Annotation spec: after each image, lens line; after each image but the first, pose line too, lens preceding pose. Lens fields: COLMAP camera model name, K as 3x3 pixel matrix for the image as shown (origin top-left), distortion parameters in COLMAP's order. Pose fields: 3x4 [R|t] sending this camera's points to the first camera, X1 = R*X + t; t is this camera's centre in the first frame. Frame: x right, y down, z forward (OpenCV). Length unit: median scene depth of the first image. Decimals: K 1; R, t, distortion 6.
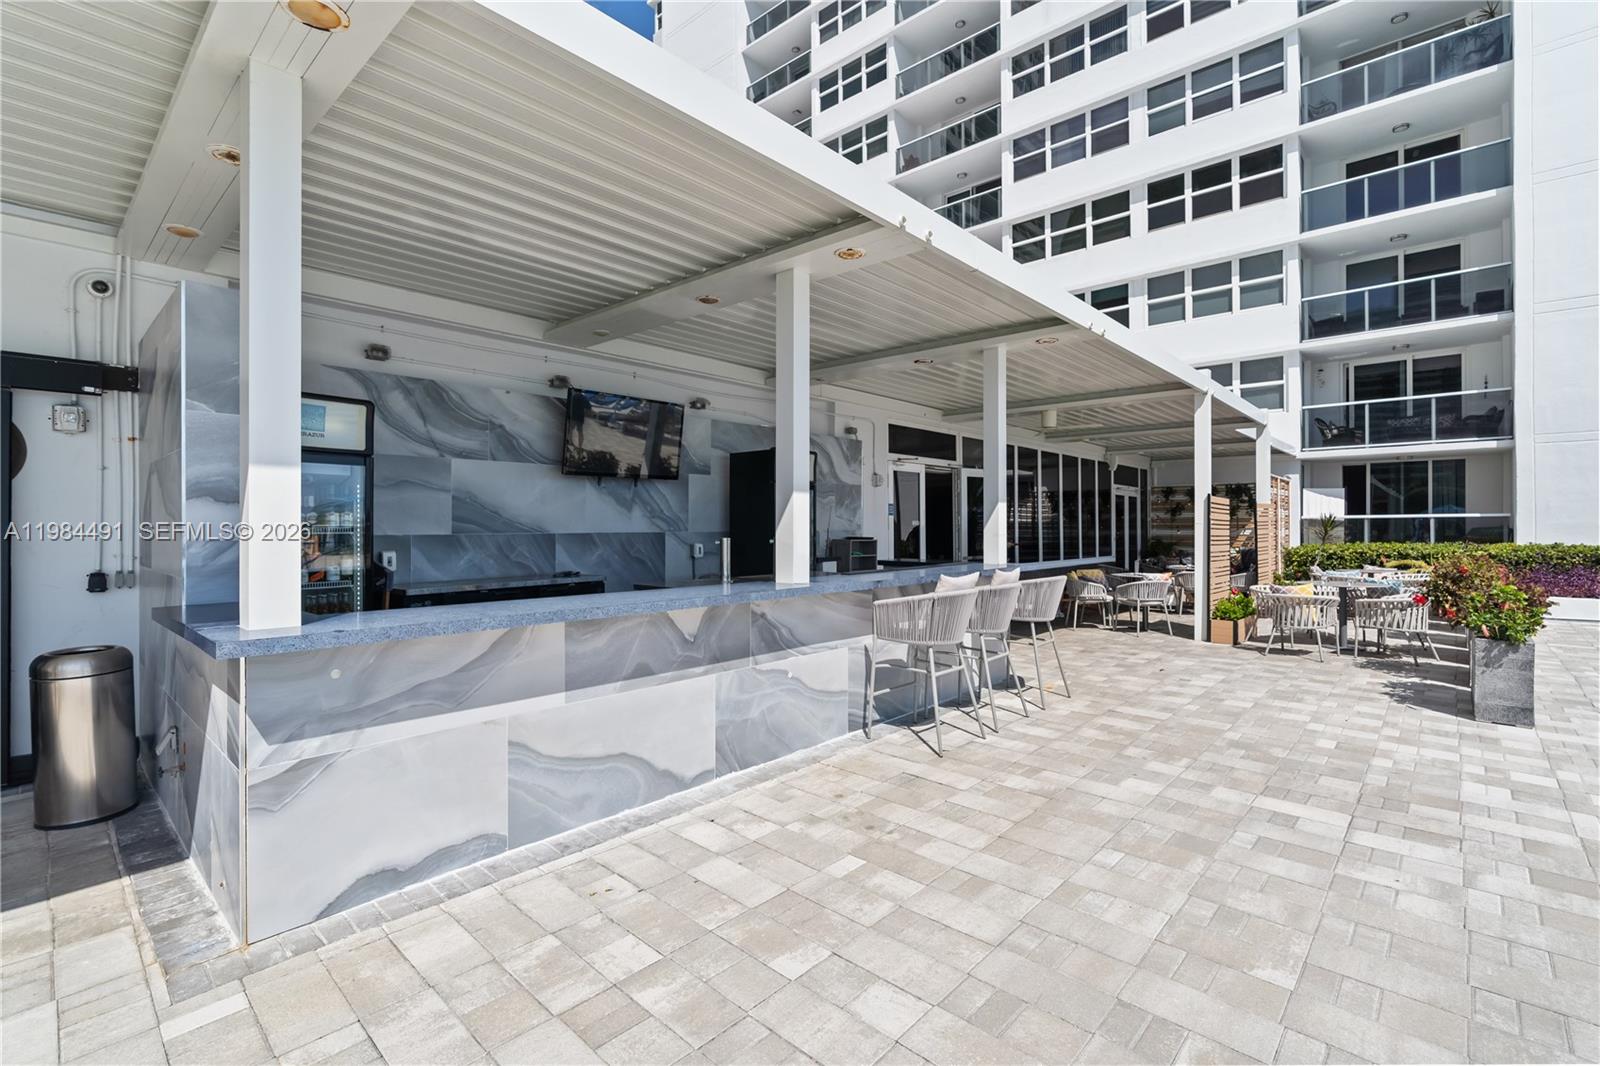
lens RADIAL K [[728.5, 0, 798.9], [0, 728.5, 528.1], [0, 0, 1]] dist [-0.005362, 0.001668]
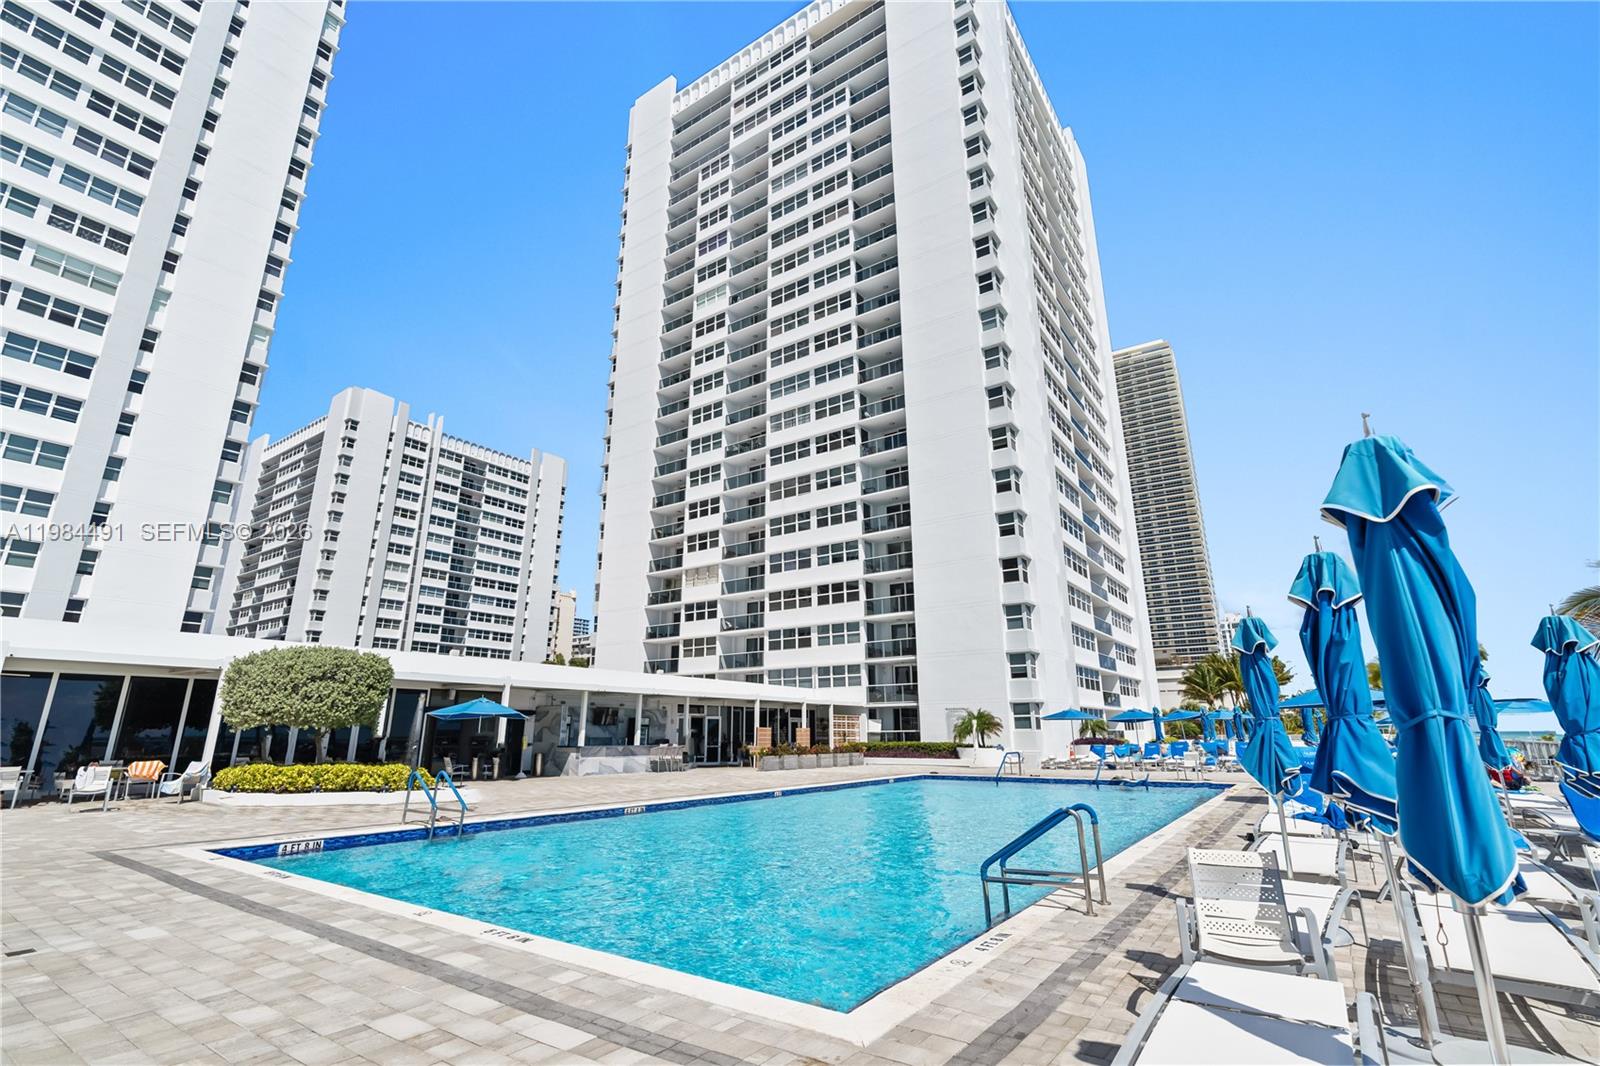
lens RADIAL K [[728.5, 0, 794.9], [0, 728.5, 525.8], [0, 0, 1]] dist [-0.005362, 0.001668]
pose [[0.993185, 0.033281, 0.111692, 0.285511], [-0.000912, 0.960550, -0.278105, 0.001335], [-0.116541, 0.276108, 0.954035, -2.793229]]
